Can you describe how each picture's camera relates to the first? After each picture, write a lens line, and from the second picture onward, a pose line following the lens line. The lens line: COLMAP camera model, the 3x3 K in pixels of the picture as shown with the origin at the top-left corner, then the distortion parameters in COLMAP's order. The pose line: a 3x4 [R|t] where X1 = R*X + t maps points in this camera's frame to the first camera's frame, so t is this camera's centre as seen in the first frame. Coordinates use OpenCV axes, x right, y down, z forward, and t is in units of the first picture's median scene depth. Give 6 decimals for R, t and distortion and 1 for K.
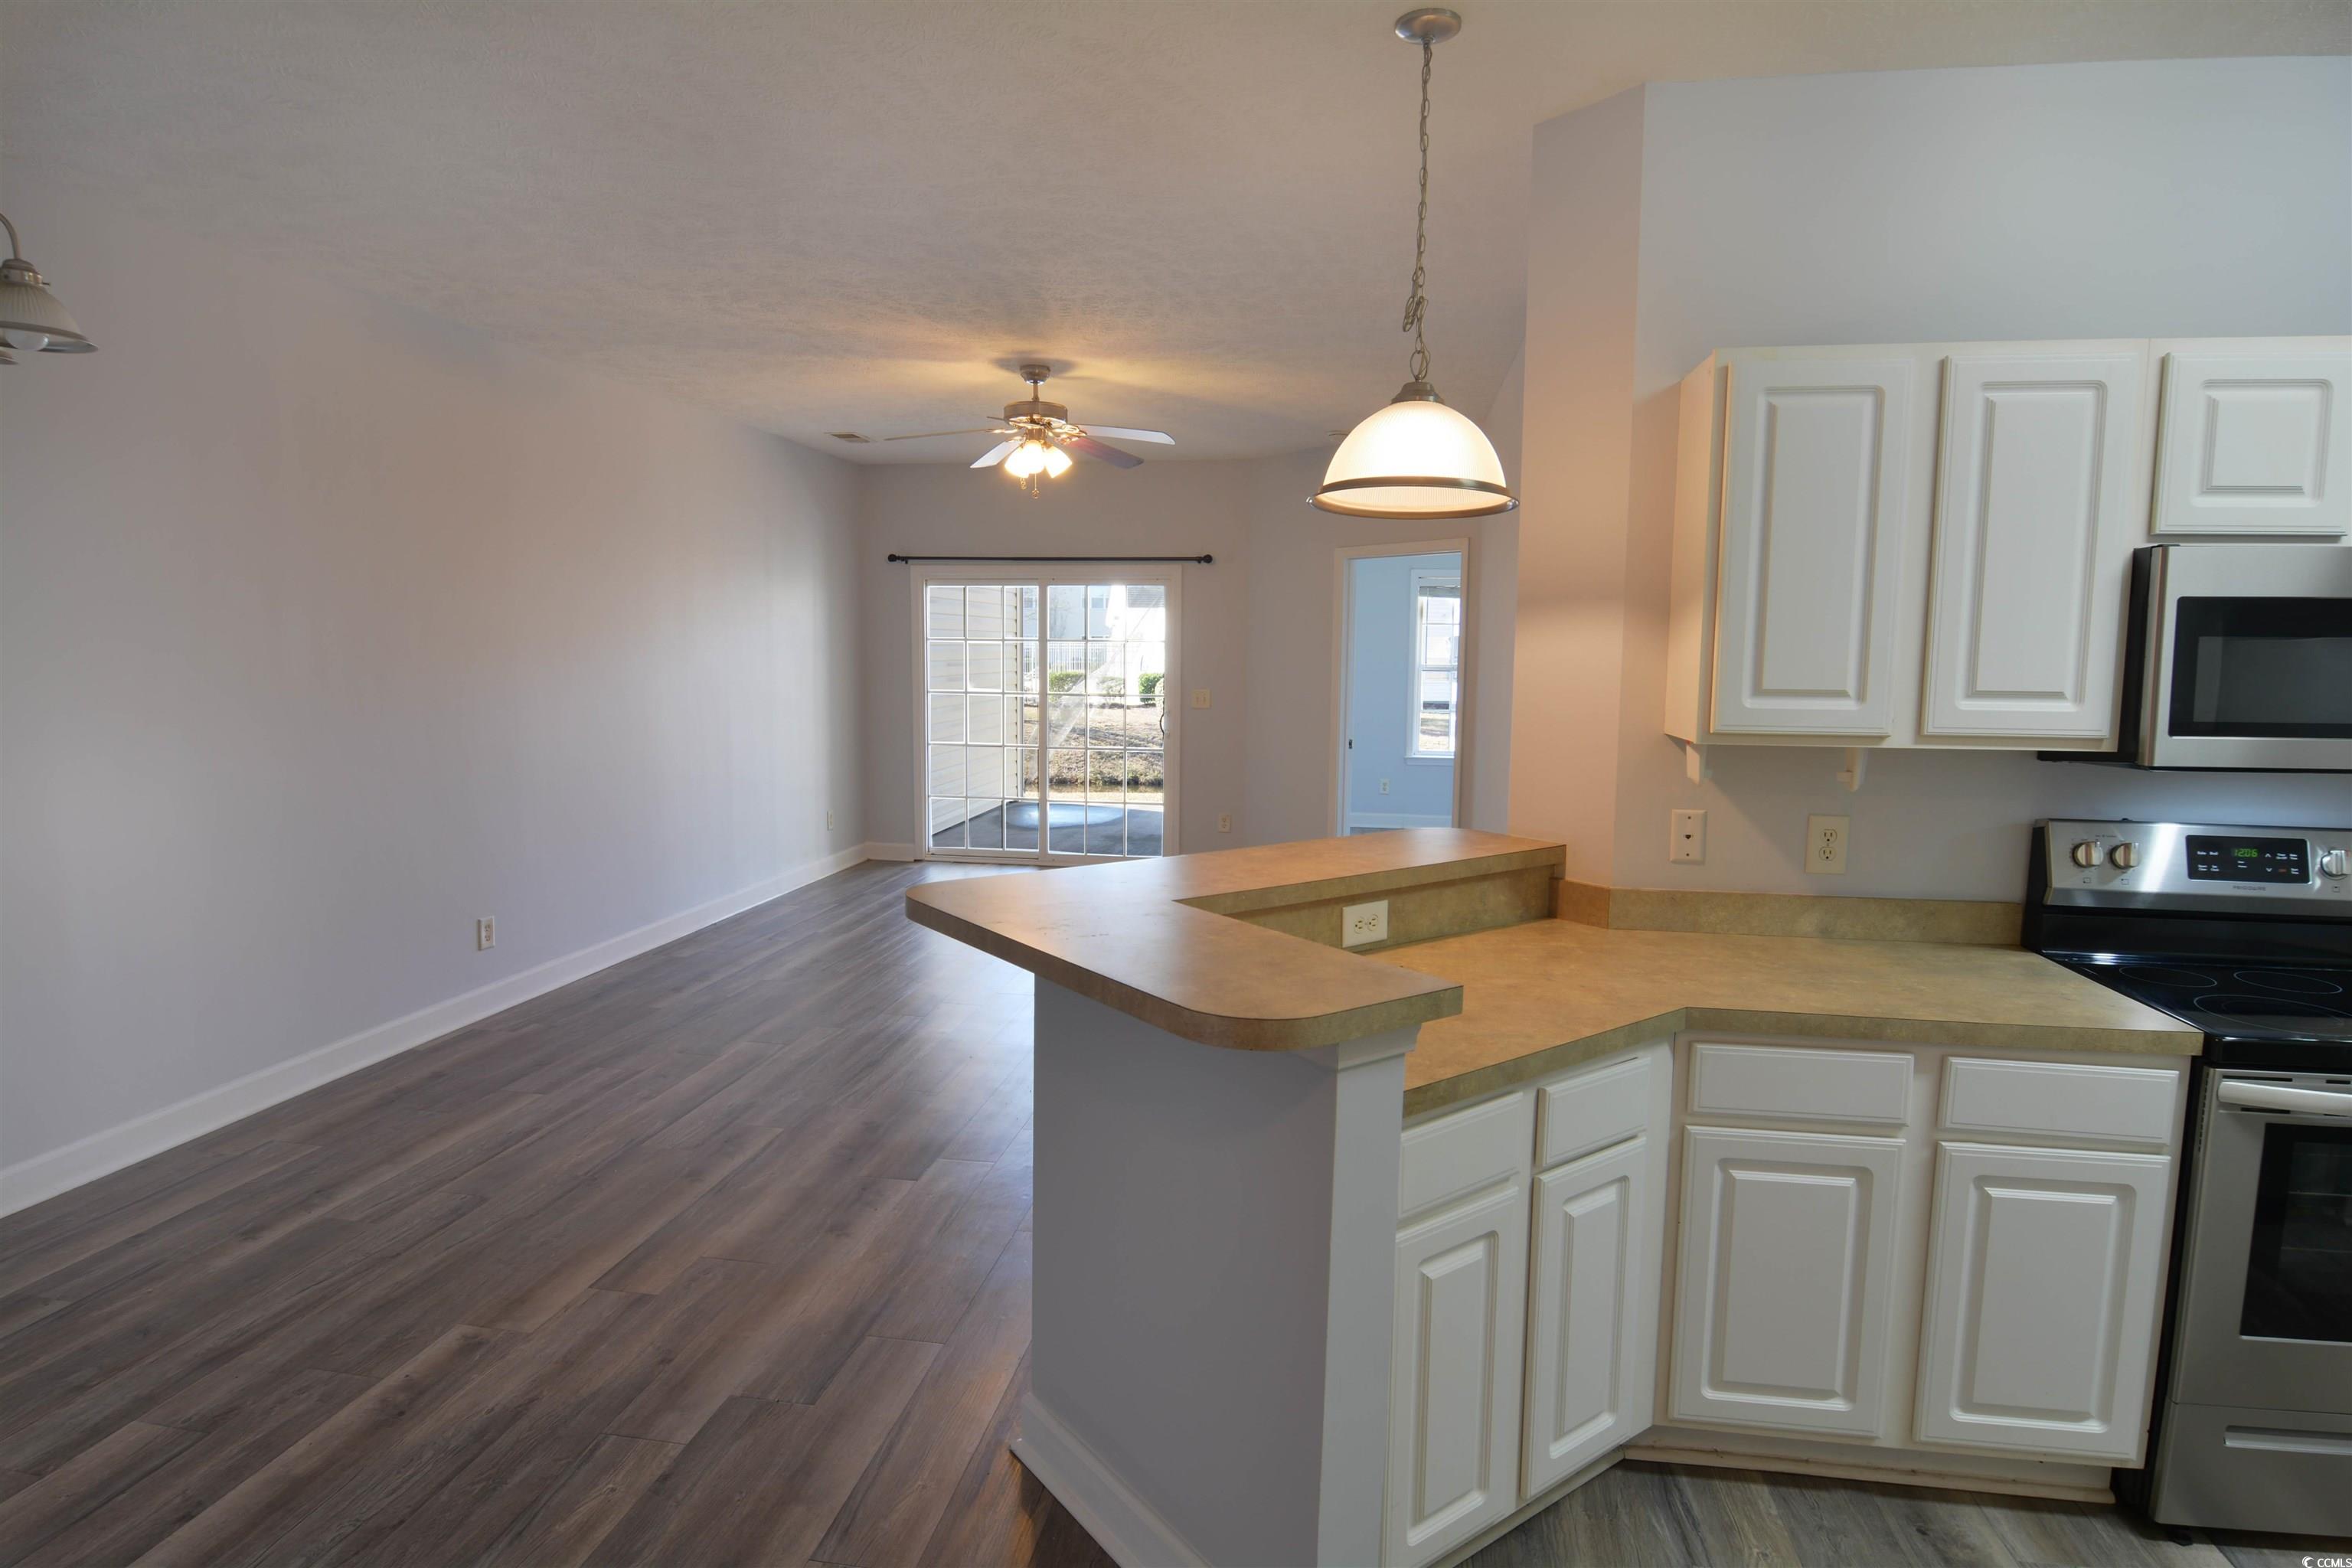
lens RADIAL K [[1271.9, 0, 1206.6], [0, 1271.9, 765.3], [0, 0, 1]] dist [-0.009034, -0.010892]
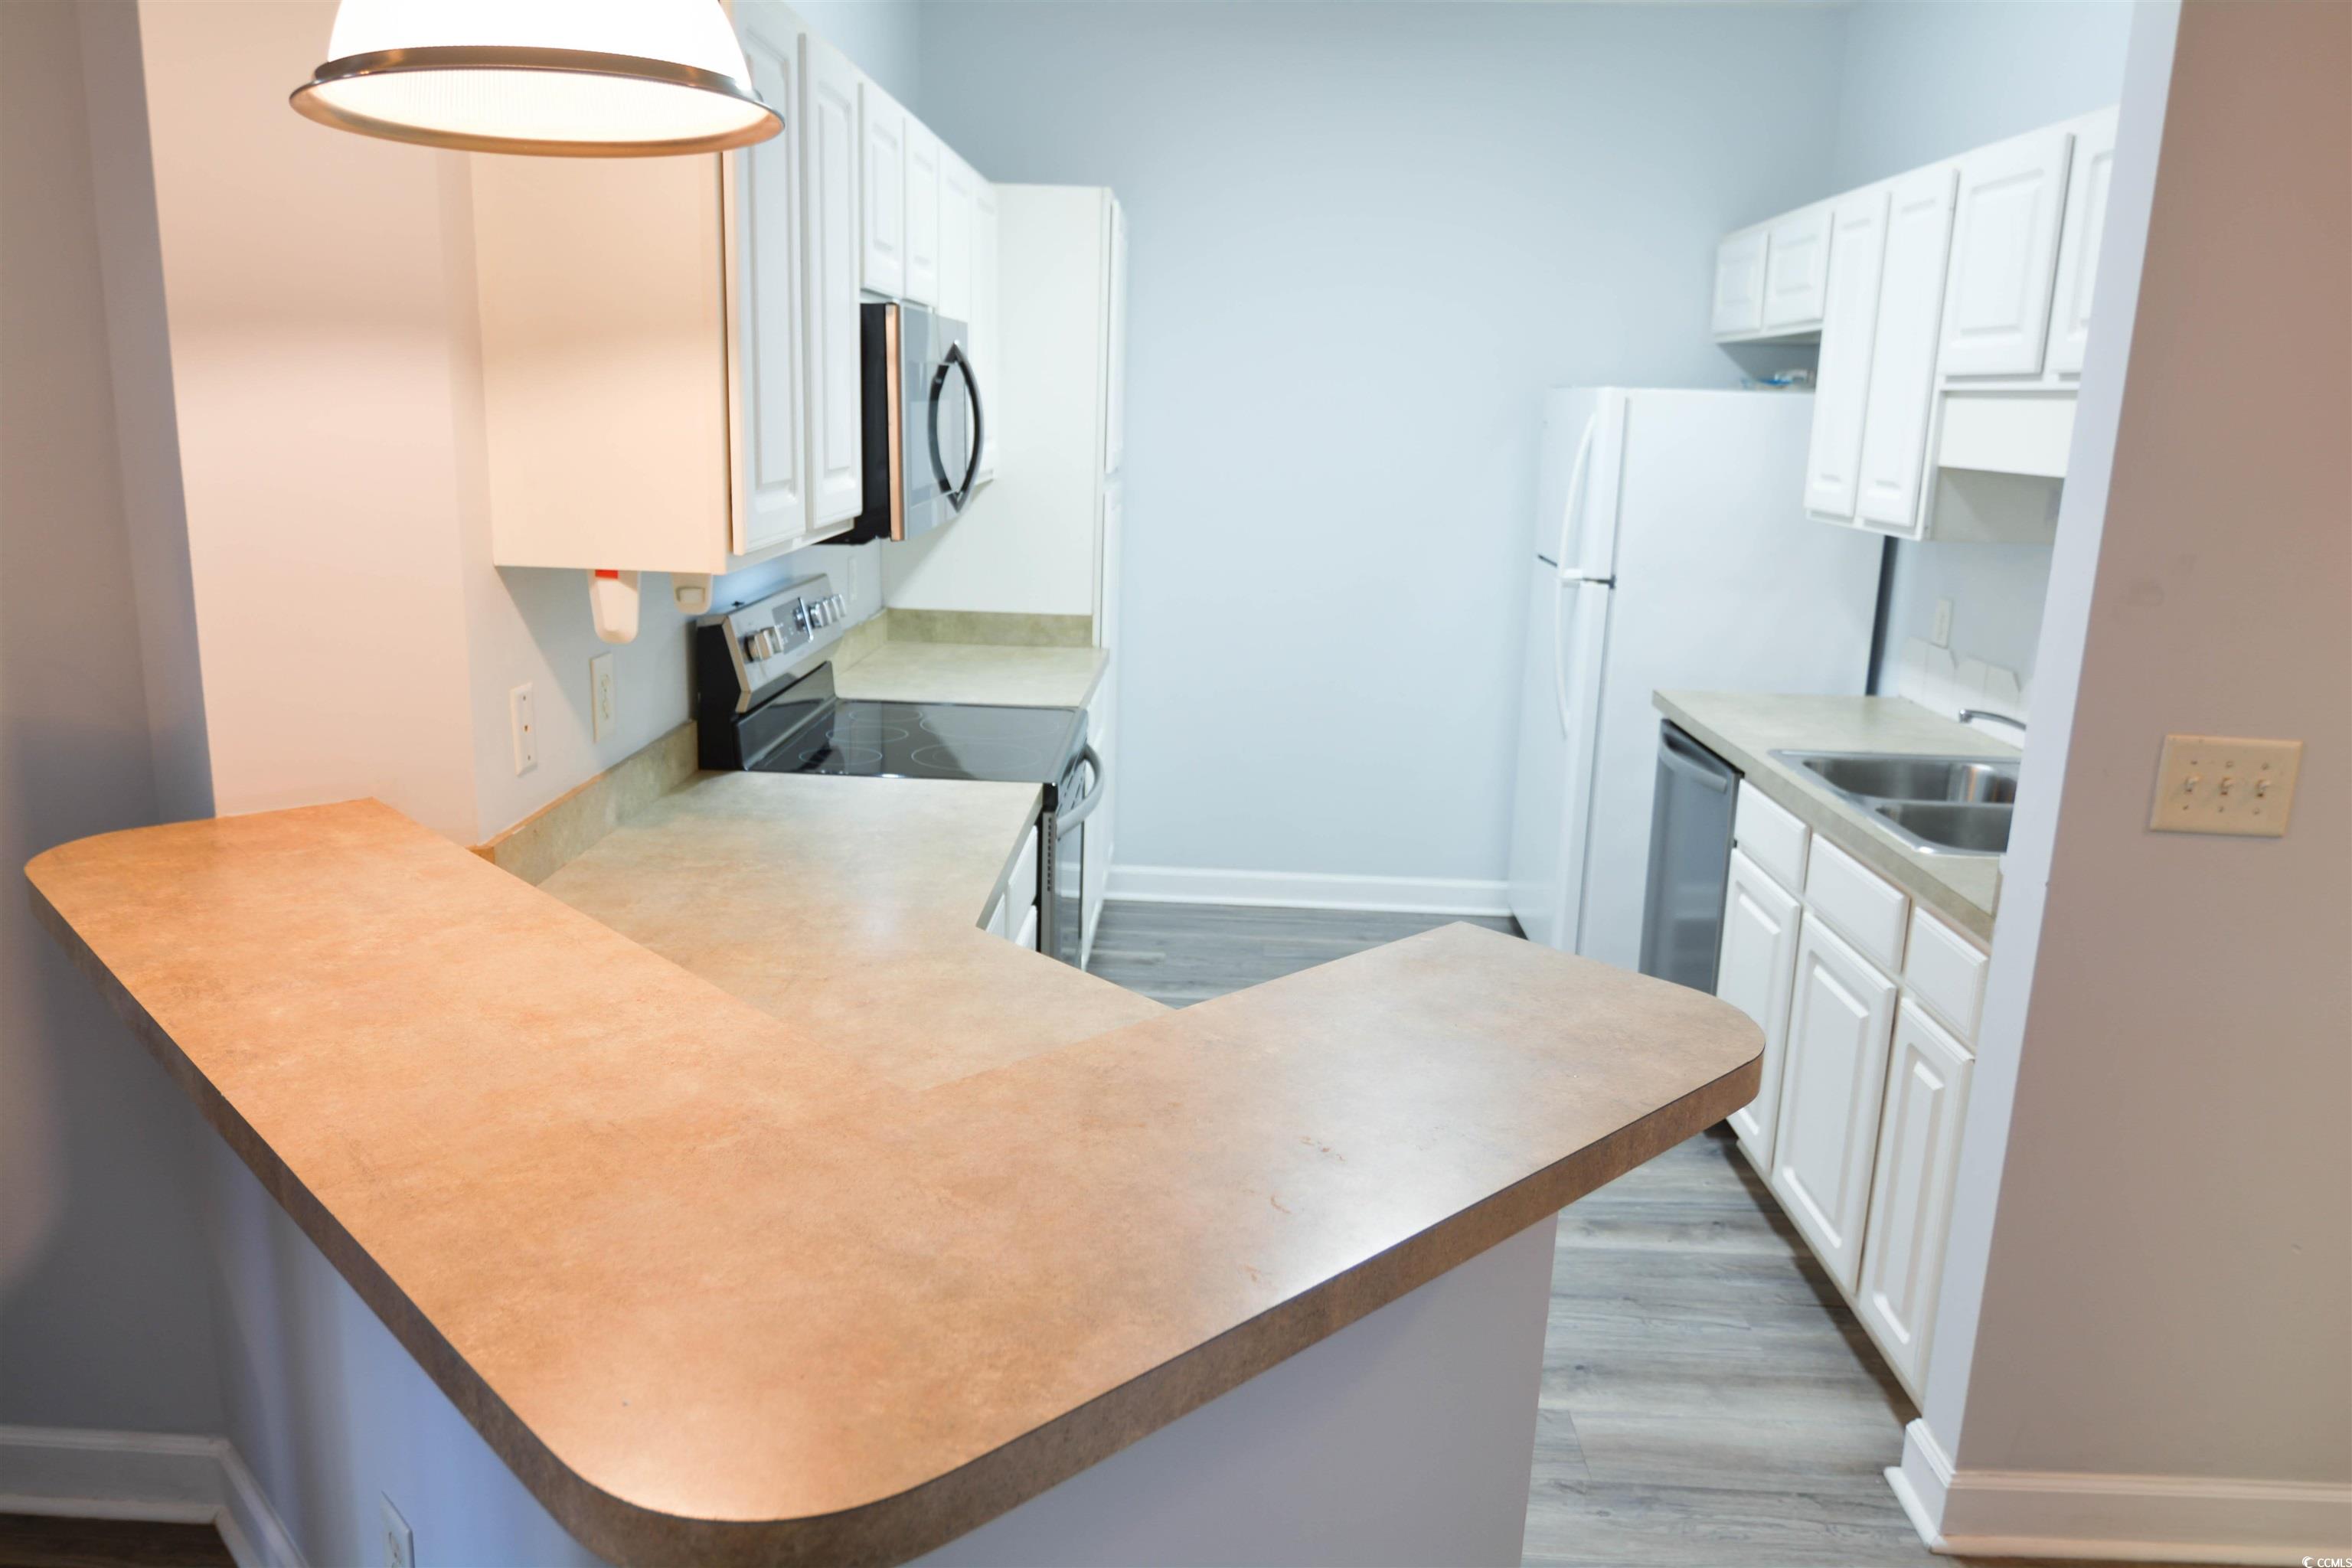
lens RADIAL K [[1647.0, 0, 1129.0], [0, 1647.0, 773.2], [0, 0, 1]] dist [-0.006341, -0.006180]
pose [[-0.096276, -0.232911, 0.967721, -0.475869], [0.061488, 0.968989, 0.239333, -0.107127], [-0.993454, 0.082545, -0.078969, 0.852336]]
